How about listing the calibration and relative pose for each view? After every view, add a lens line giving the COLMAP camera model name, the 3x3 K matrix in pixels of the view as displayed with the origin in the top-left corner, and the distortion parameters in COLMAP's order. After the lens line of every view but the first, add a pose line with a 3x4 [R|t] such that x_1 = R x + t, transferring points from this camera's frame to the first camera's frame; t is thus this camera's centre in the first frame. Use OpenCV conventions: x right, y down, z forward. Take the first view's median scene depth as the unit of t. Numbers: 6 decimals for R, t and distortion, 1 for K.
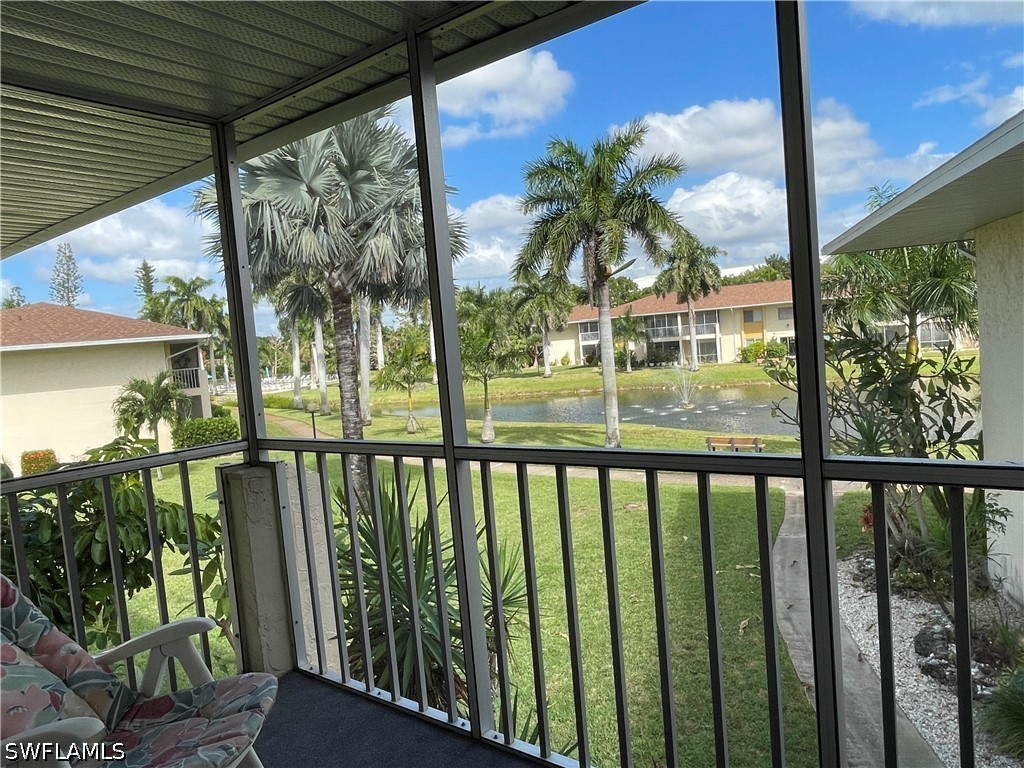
lens RADIAL K [[683.6, 0, 512.8], [0, 683.6, 385.8], [0, 0, 1]] dist [-0.001425, -0.000984]
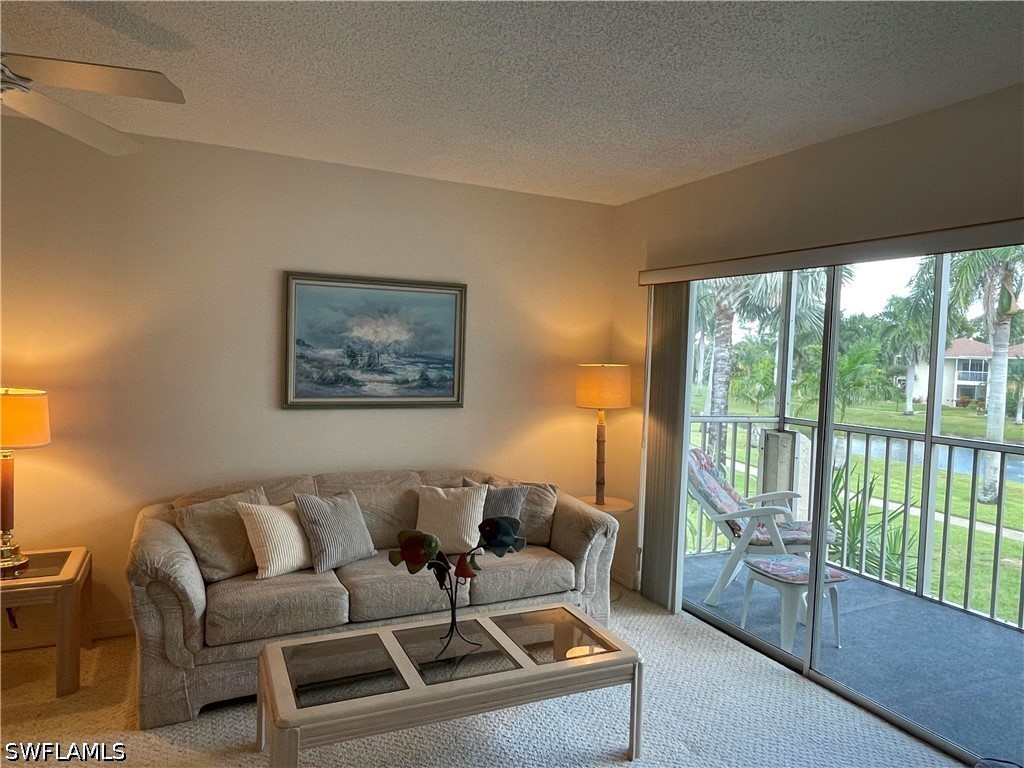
lens RADIAL K [[683.6, 0, 514.4], [0, 683.6, 384.0], [0, 0, 1]] dist [-0.001425, -0.000984]
pose [[0.883341, 0.136251, -0.448491, -0.037247], [-0.142051, 0.989639, 0.020870, 0.009999], [0.446688, 0.045273, 0.893544, -0.157948]]
